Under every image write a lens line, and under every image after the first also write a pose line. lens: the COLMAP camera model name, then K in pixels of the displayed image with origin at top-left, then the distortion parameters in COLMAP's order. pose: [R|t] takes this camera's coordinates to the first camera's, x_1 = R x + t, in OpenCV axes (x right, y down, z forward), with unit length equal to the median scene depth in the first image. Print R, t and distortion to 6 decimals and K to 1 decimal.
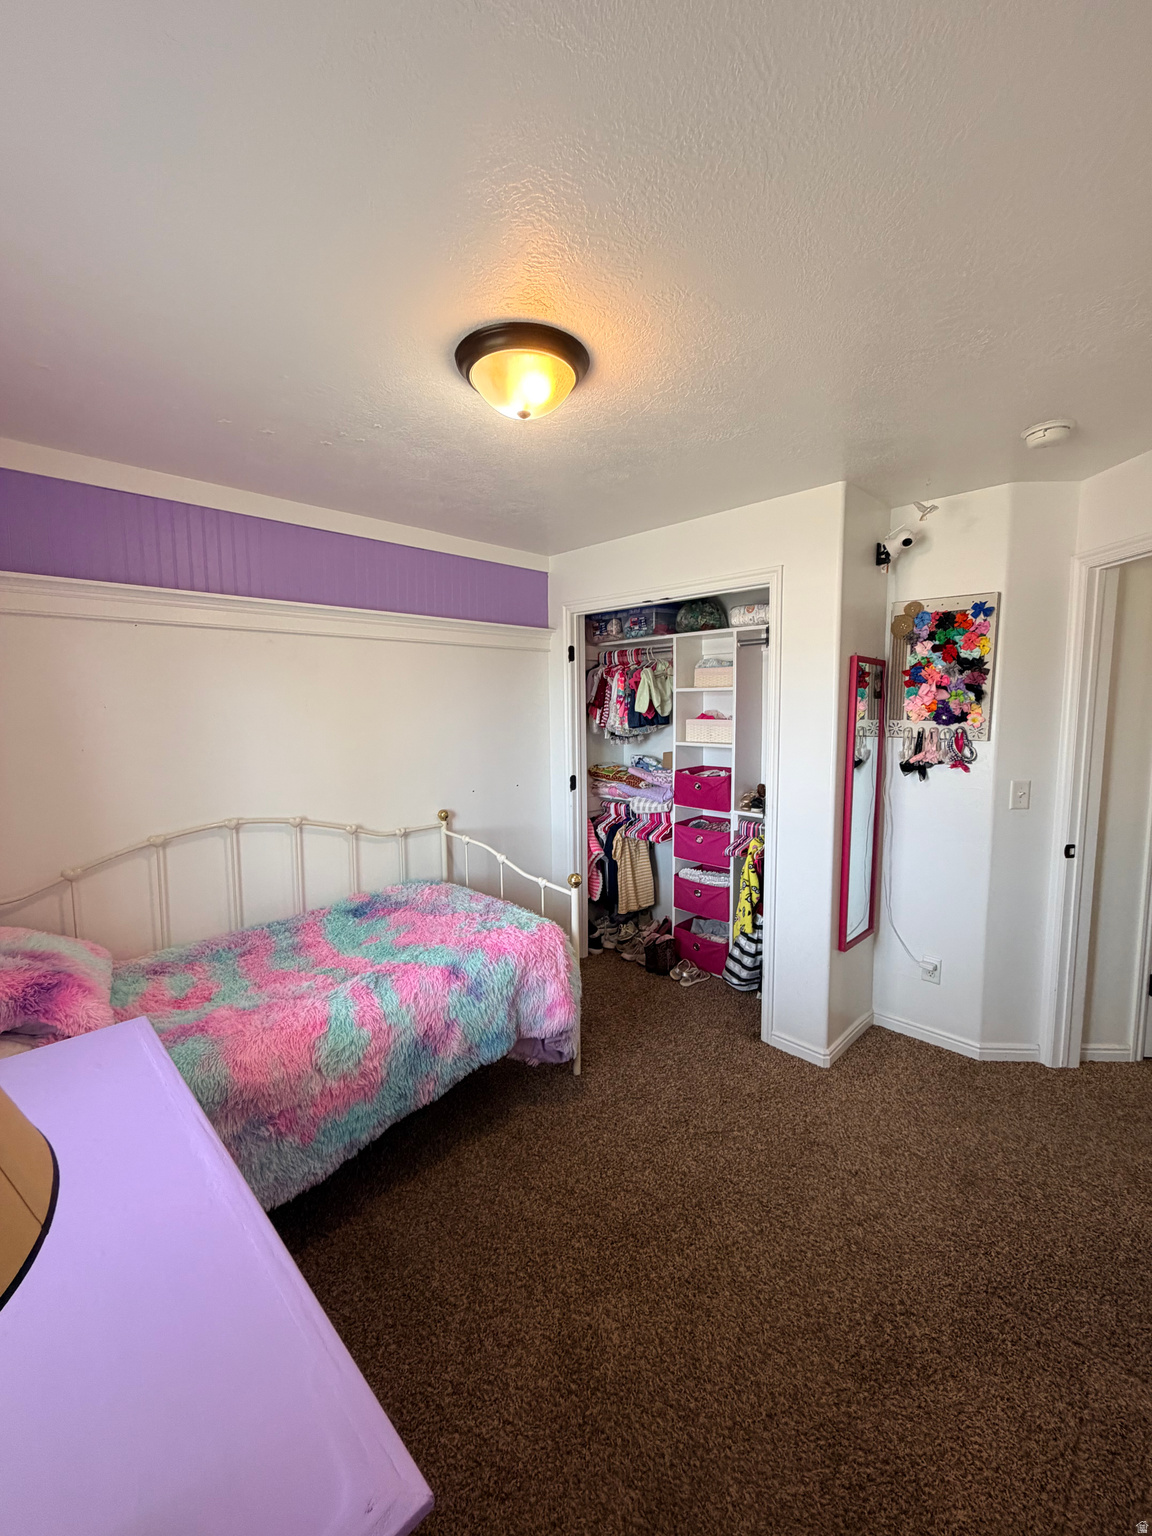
lens RADIAL K [[613.0, 0, 586.1], [0, 613.0, 758.4], [0, 0, 1]] dist [-0.003367, 0.000248]
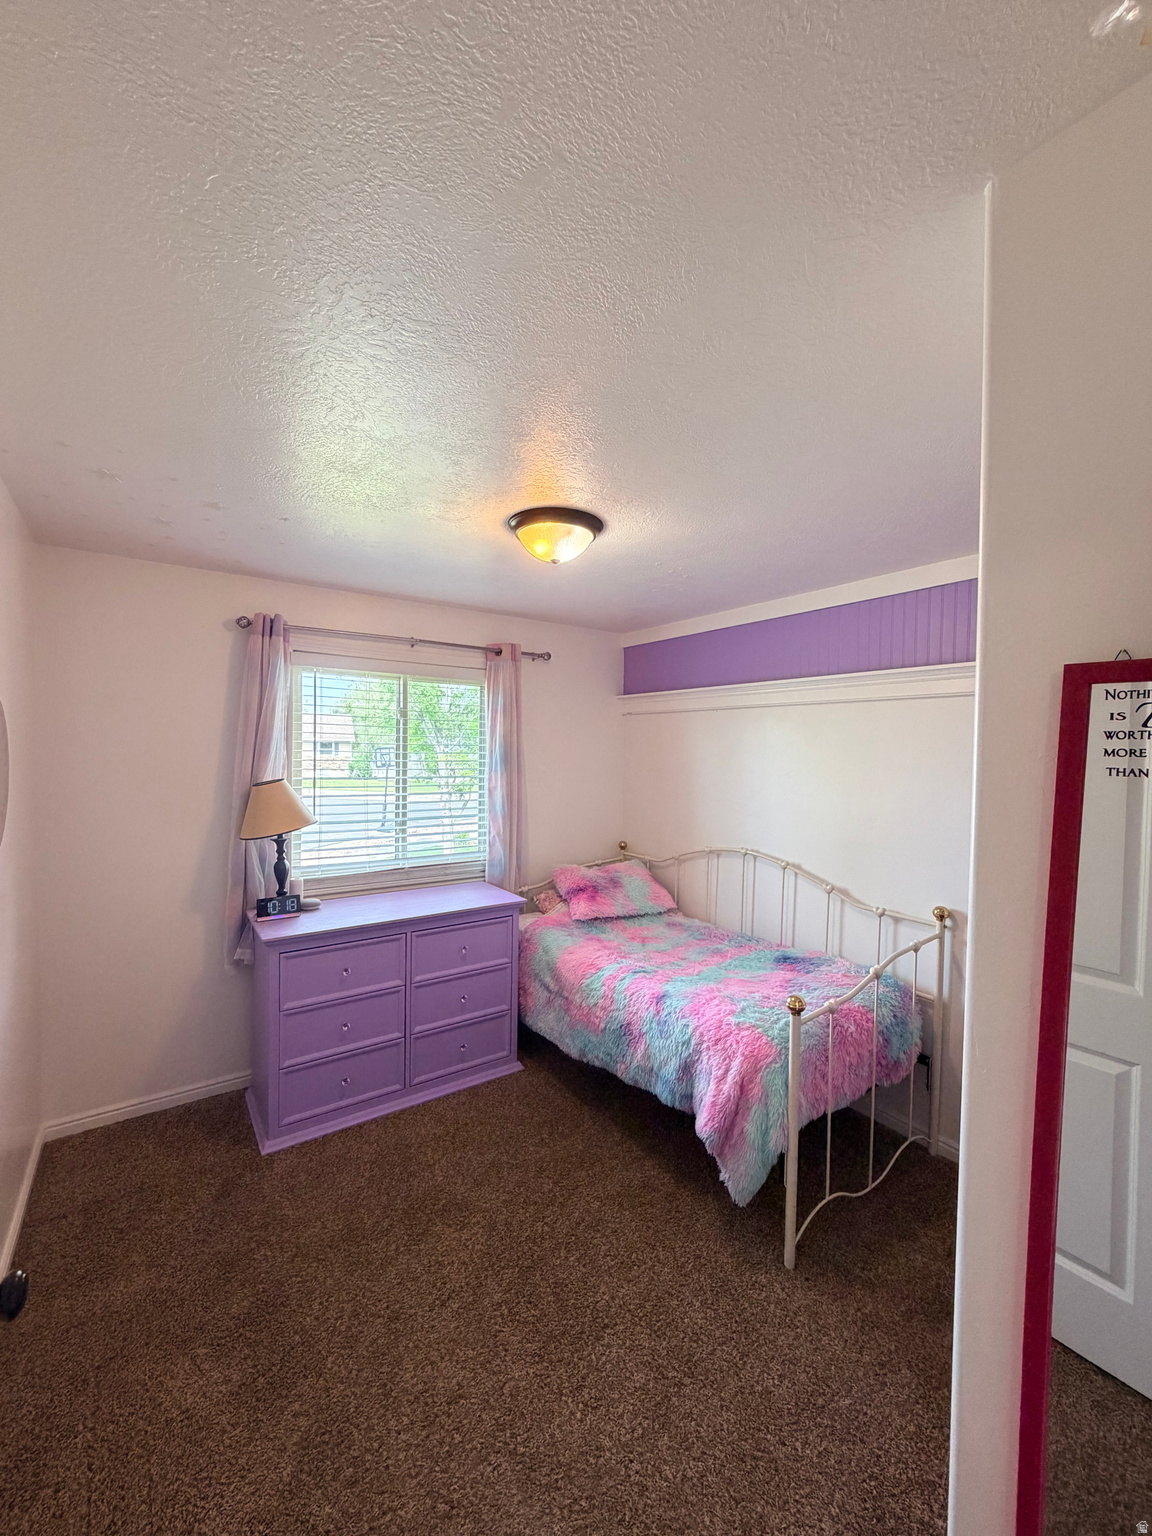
lens RADIAL K [[613.0, 0, 585.6], [0, 613.0, 770.5], [0, 0, 1]] dist [-0.003367, 0.000248]
pose [[-0.173666, 0.033521, -0.984234, 0.874090], [-0.116522, 0.991701, 0.054335, -0.112068], [0.977887, 0.124122, -0.168319, 0.957280]]
